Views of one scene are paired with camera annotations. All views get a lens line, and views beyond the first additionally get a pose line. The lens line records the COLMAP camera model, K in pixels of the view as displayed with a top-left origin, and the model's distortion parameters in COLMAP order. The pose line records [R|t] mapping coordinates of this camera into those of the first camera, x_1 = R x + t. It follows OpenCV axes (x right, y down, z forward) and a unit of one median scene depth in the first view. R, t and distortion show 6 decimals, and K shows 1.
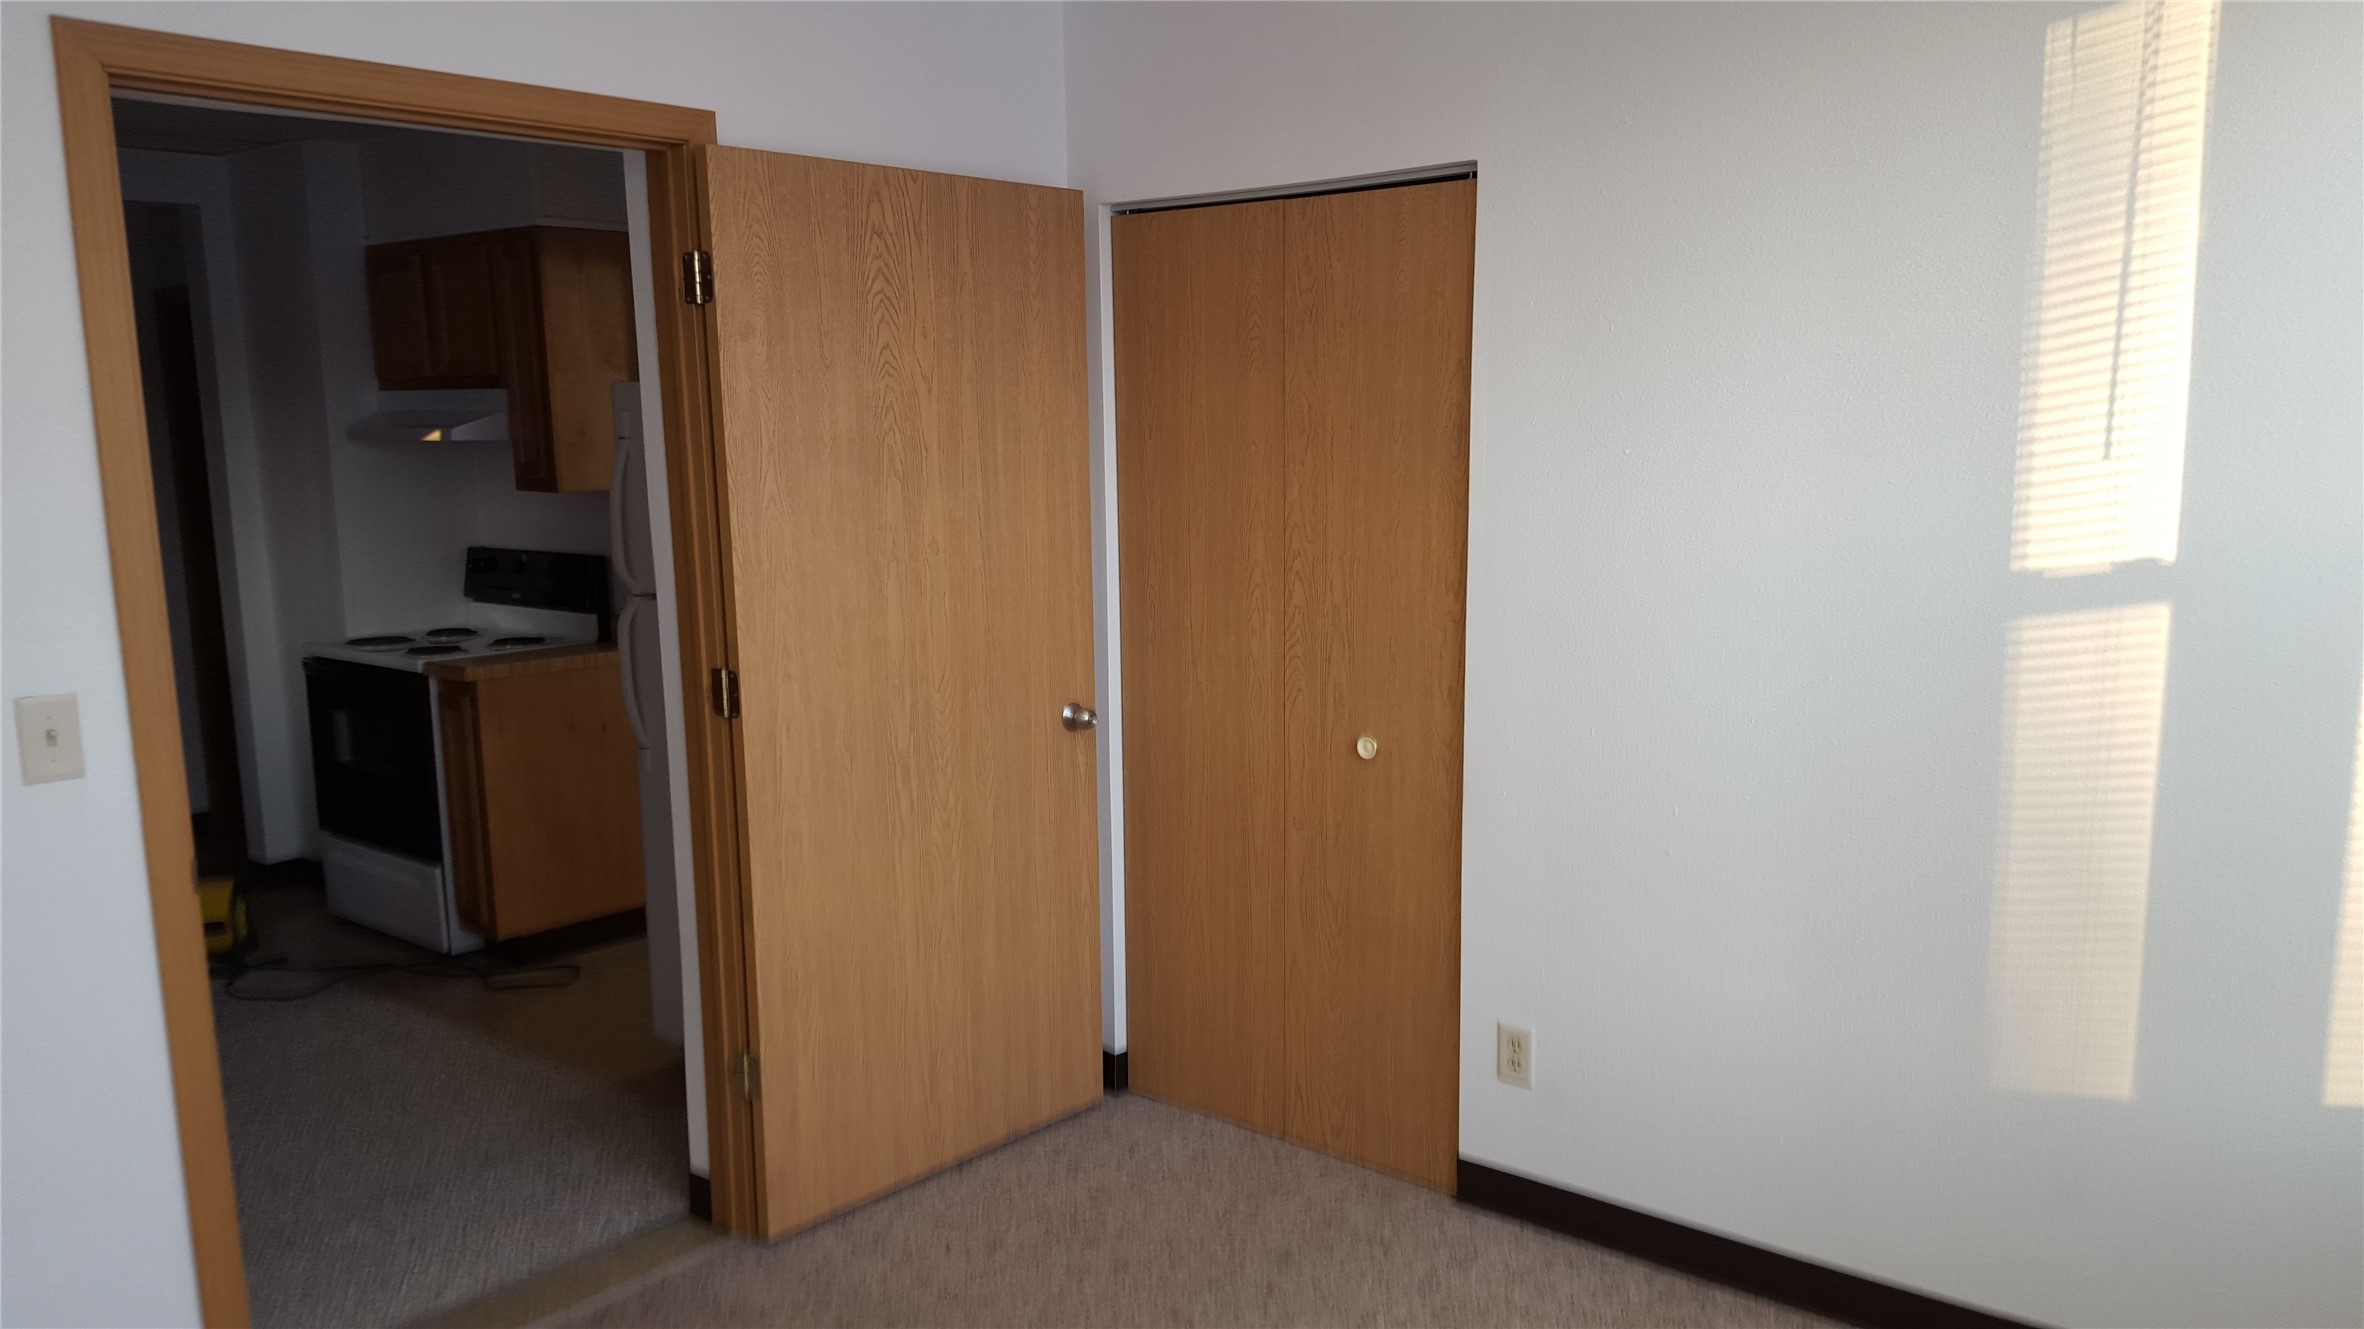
lens RADIAL K [[1739.9, 0, 1193.2], [0, 1739.9, 687.6], [0, 0, 1]] dist [0.137970, -0.243021]
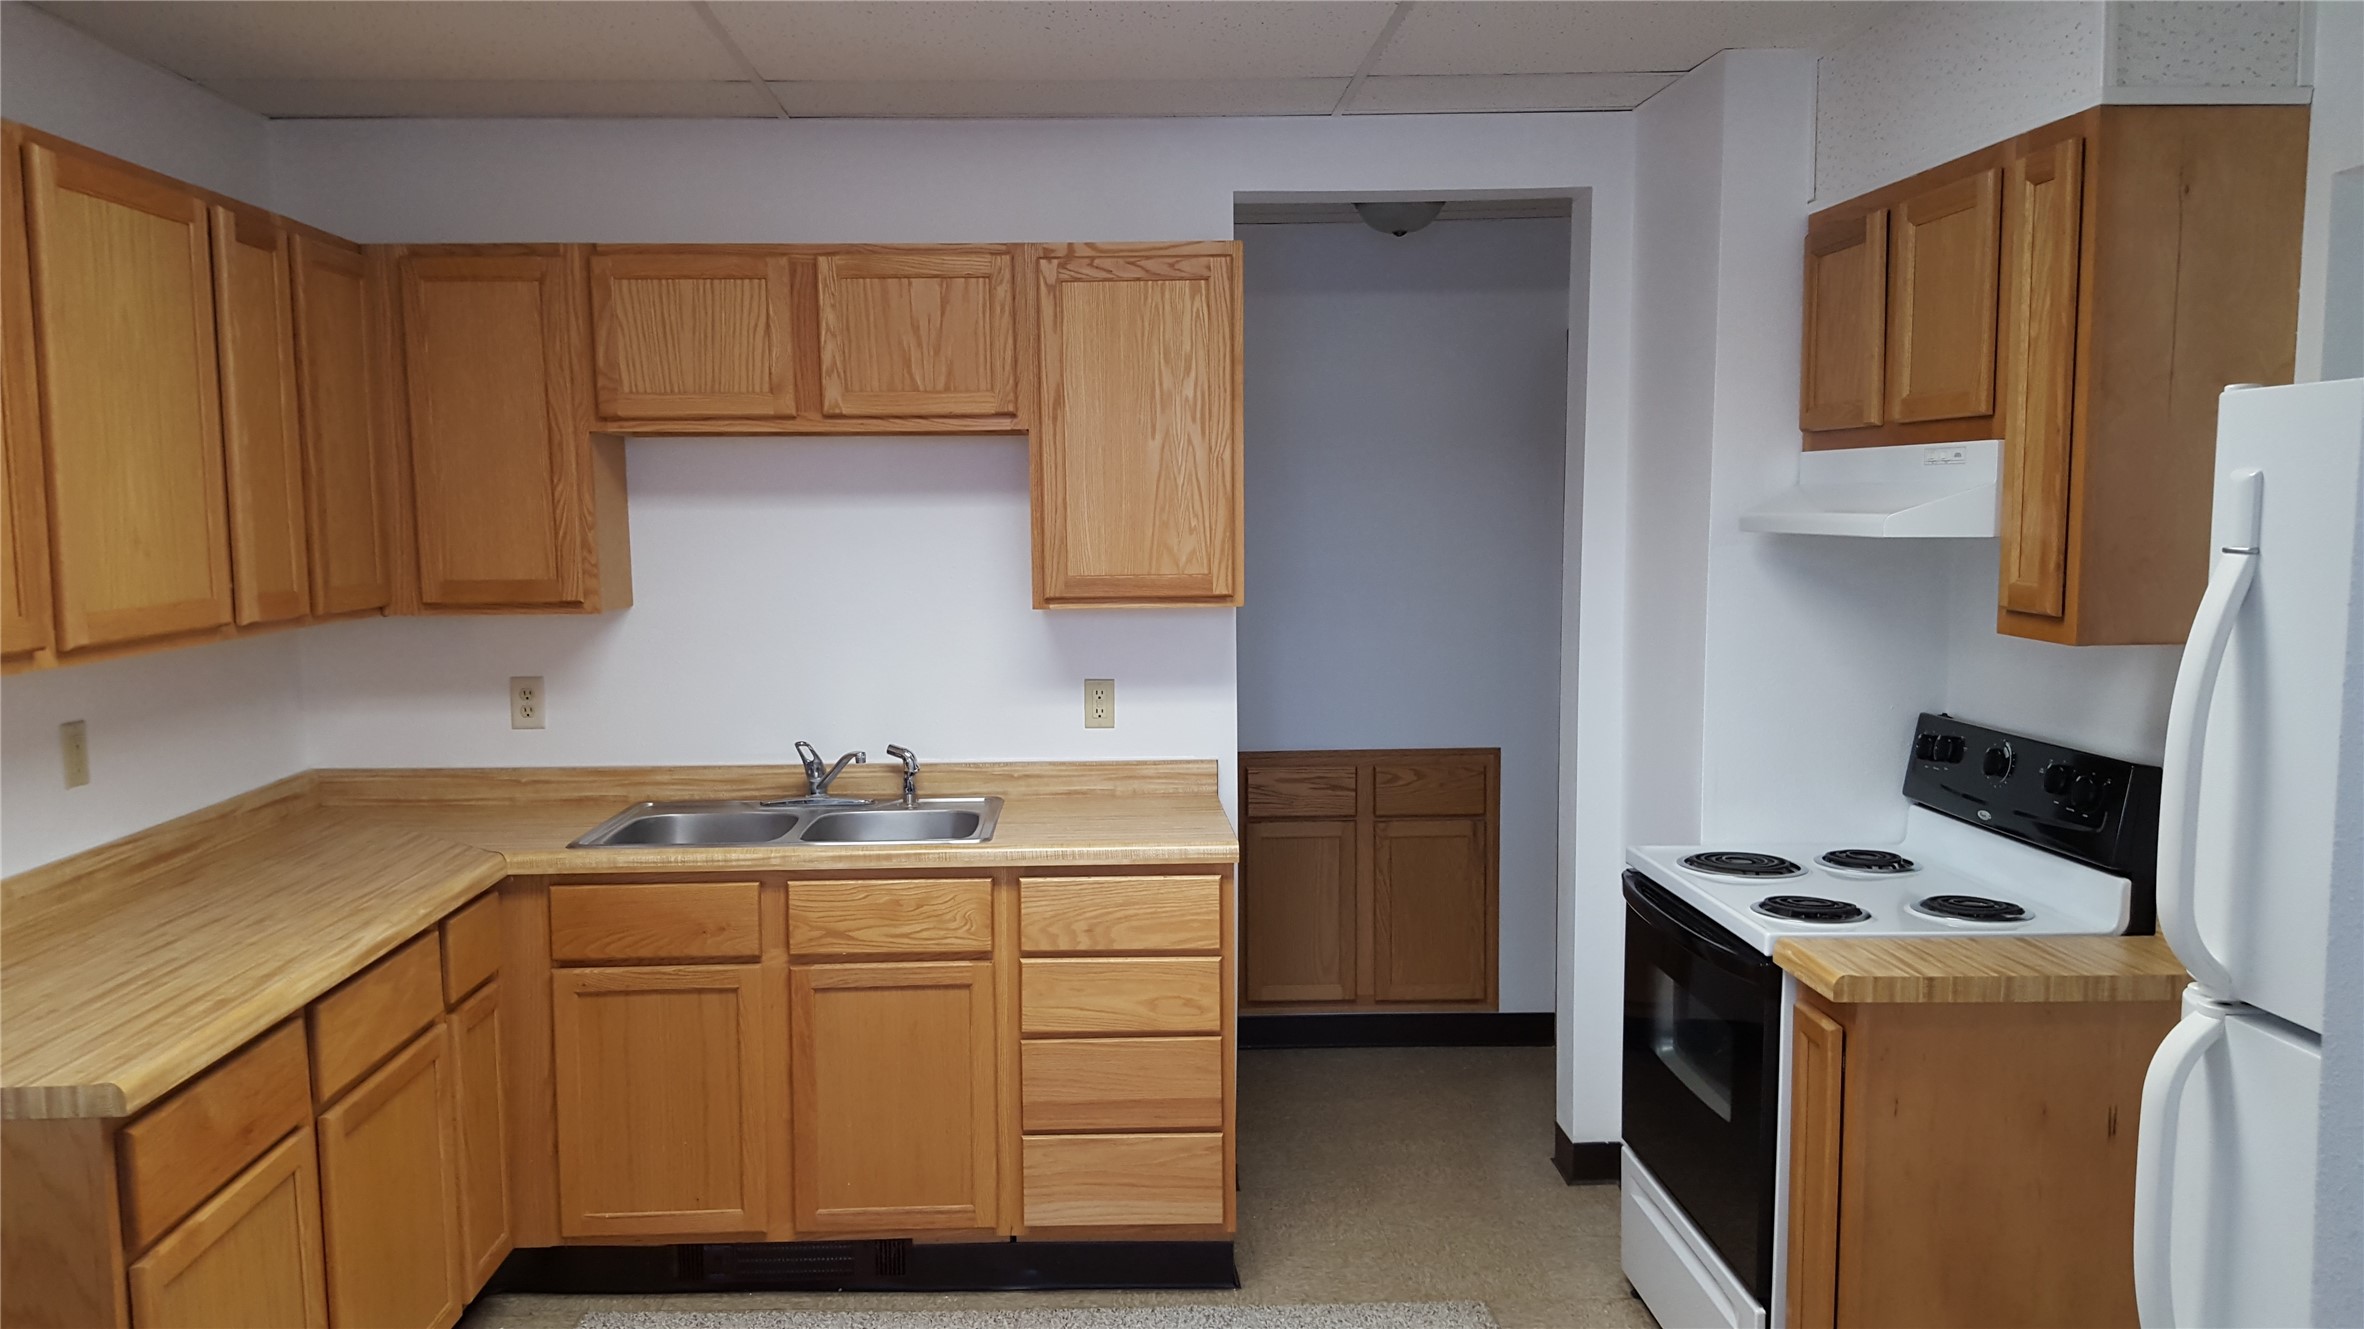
lens RADIAL K [[1739.9, 0, 1193.2], [0, 1739.9, 687.6], [0, 0, 1]] dist [0.137970, -0.243021]
pose [[0.674872, 0.090498, -0.732364, -0.150892], [-0.121647, 0.992517, 0.010547, -0.069349], [0.727839, 0.081972, 0.680831, 0.448524]]
